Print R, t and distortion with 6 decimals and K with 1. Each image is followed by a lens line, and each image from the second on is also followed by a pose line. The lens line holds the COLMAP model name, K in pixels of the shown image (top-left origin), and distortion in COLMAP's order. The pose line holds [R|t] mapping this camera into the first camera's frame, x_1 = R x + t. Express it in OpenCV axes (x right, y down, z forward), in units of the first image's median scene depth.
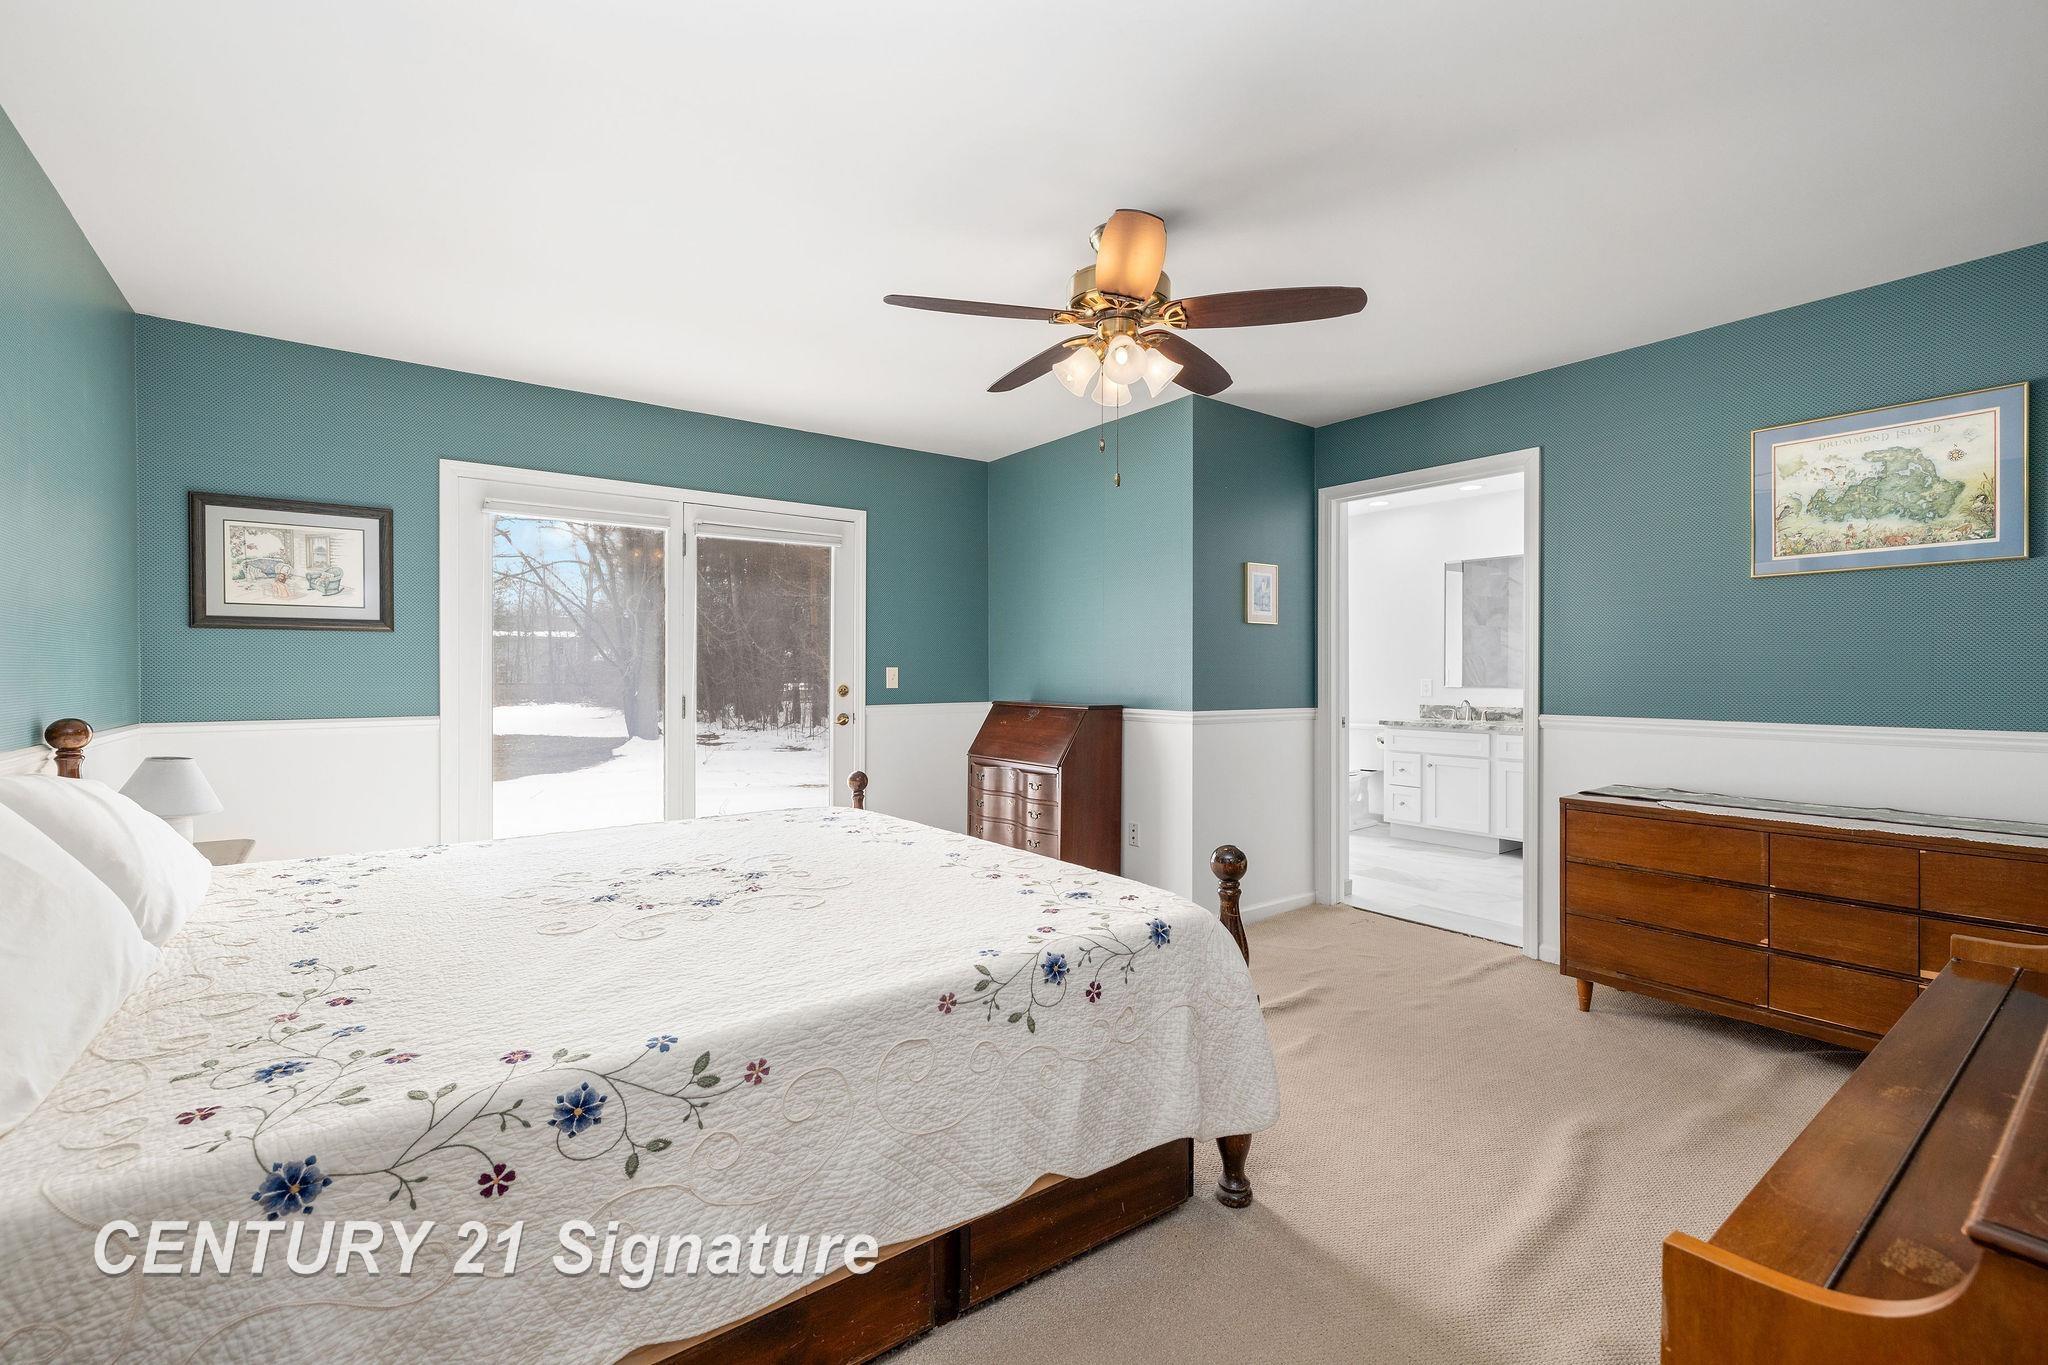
lens RADIAL K [[886.3, 0, 1017.7], [0, 886.3, 678.8], [0, 0, 1]] dist [0.001817, 0.000286]
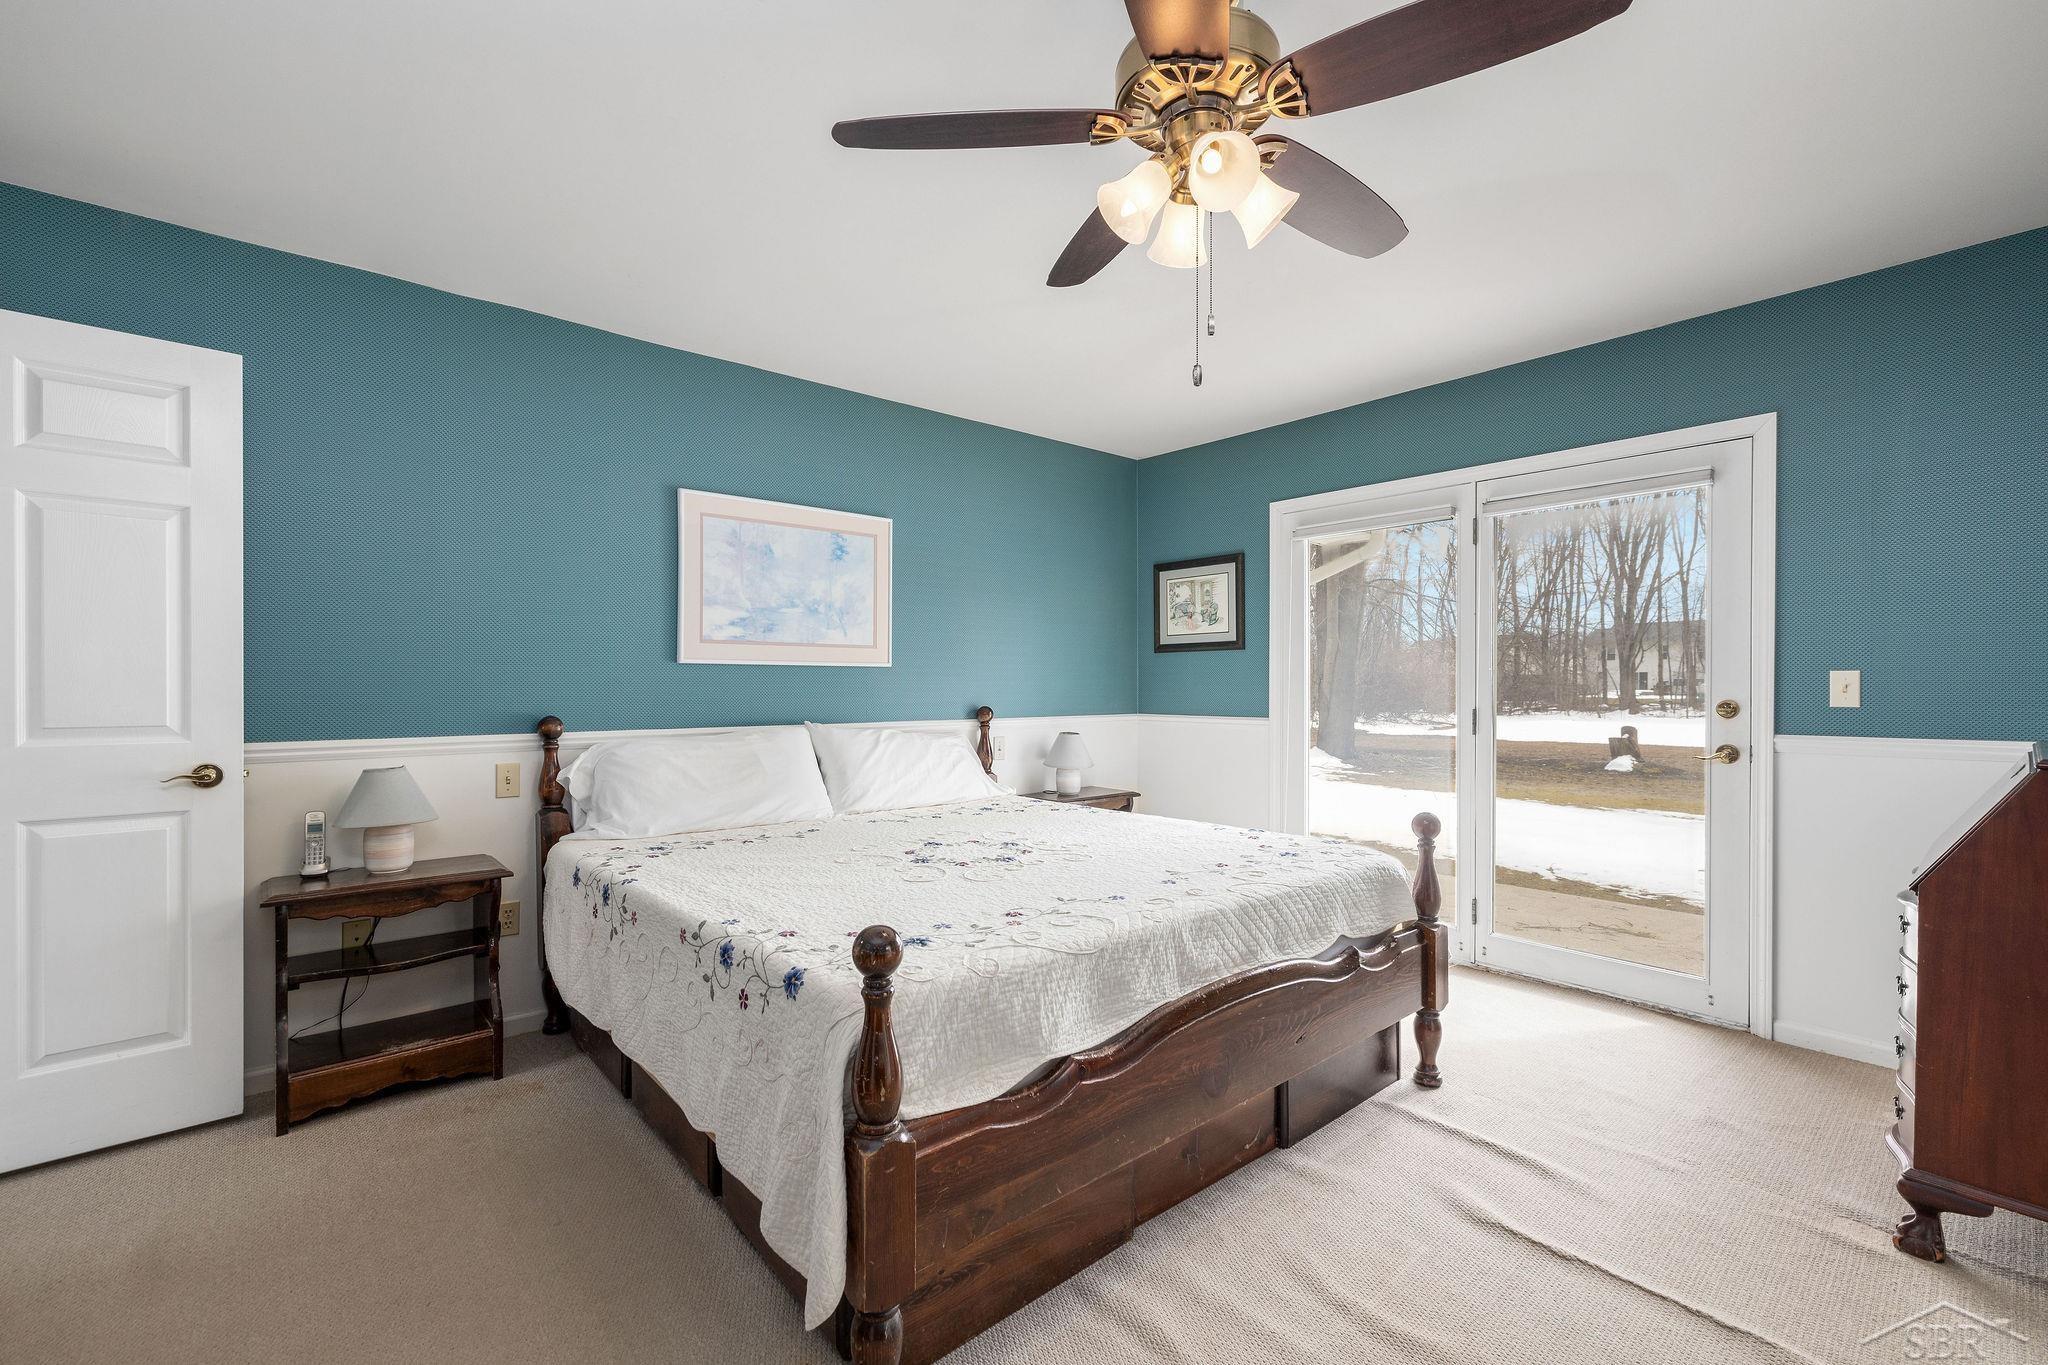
lens RADIAL K [[886.3, 0, 1015.8], [0, 886.3, 686.0], [0, 0, 1]] dist [0.001817, 0.000286]
pose [[0.060646, 0.005040, -0.998147, 0.554391], [-0.002454, 0.999985, 0.004901, -0.005986], [0.998156, 0.002152, 0.060657, 0.616929]]
